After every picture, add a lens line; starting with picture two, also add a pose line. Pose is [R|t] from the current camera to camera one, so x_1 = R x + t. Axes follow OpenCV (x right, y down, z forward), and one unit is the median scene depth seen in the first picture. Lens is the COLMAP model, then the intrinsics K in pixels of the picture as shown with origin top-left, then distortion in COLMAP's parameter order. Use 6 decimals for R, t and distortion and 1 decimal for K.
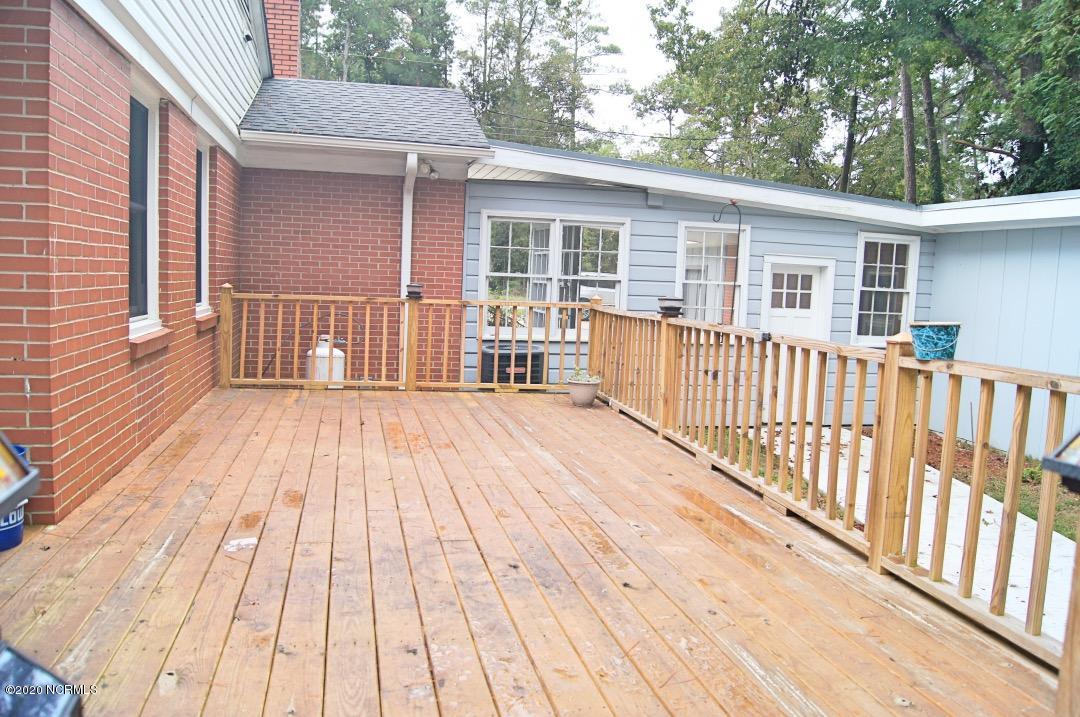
lens RADIAL K [[841.6, 0, 535.1], [0, 841.6, 354.7], [0, 0, 1]] dist [-0.084399, 0.013876]
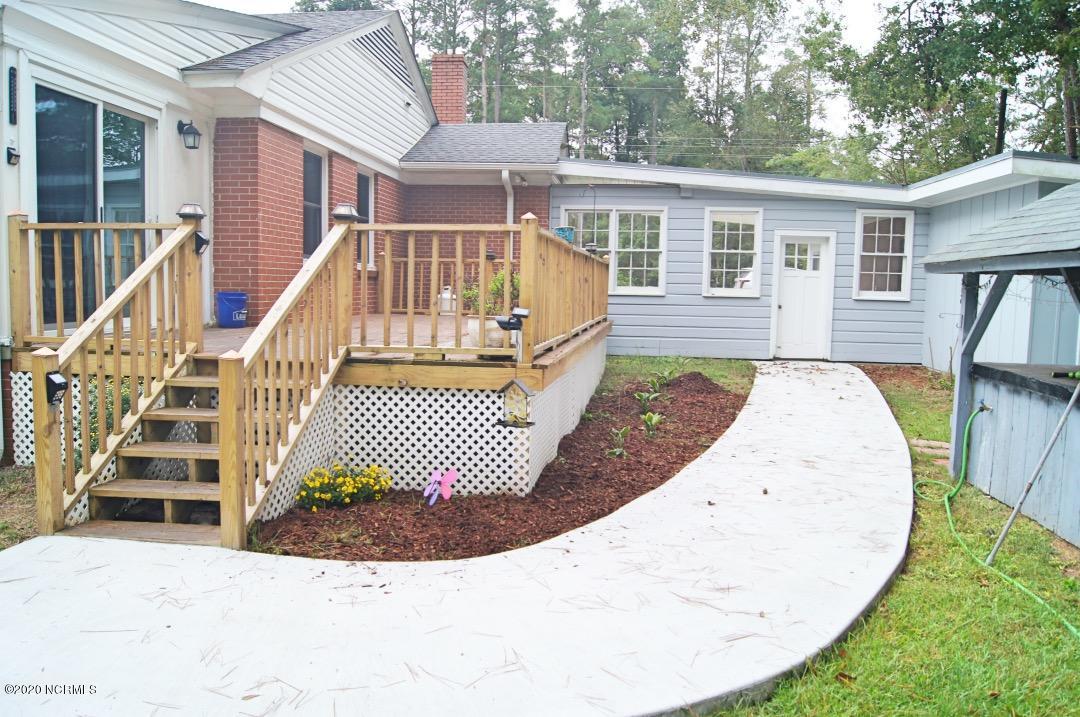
lens RADIAL K [[841.6, 0, 538.9], [0, 841.6, 357.0], [0, 0, 1]] dist [-0.084399, 0.013876]
pose [[0.950650, 0.005740, -0.310213, 0.343172], [-0.009810, 0.999885, -0.011561, 0.106671], [0.310111, 0.014033, 0.950597, -0.392117]]
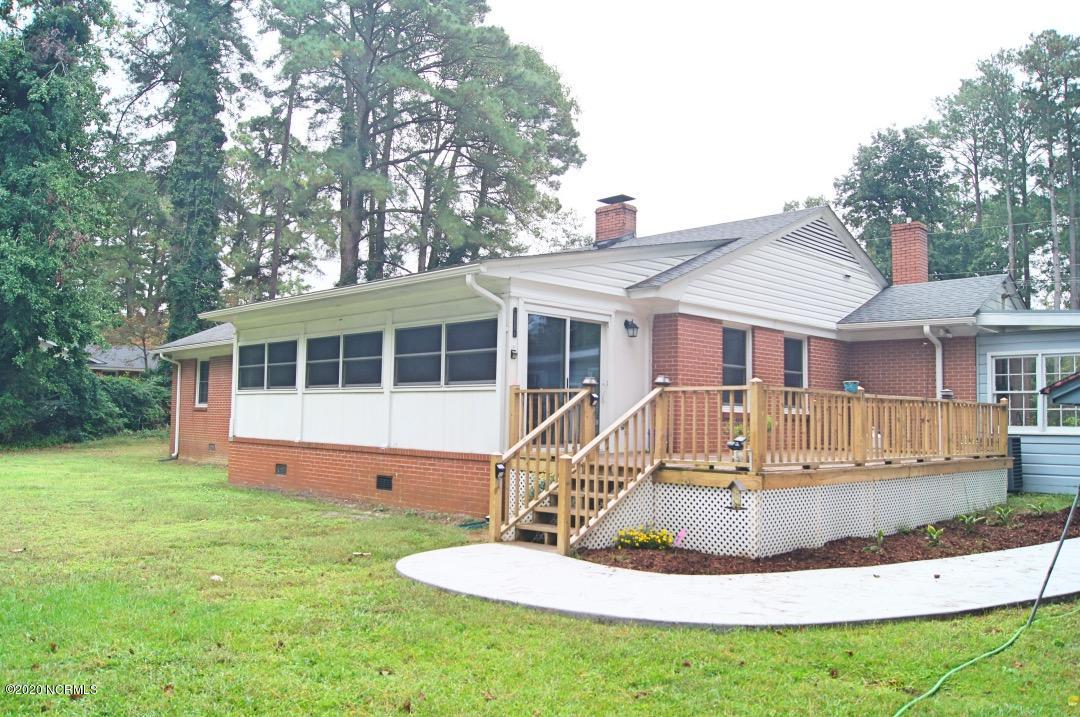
lens RADIAL K [[841.6, 0, 542.2], [0, 841.6, 361.1], [0, 0, 1]] dist [-0.084399, 0.013876]
pose [[0.541848, -0.086114, -0.836054, 0.756080], [-0.072685, 0.986210, -0.148687, 0.133981], [0.837328, 0.141334, 0.528116, -0.520793]]
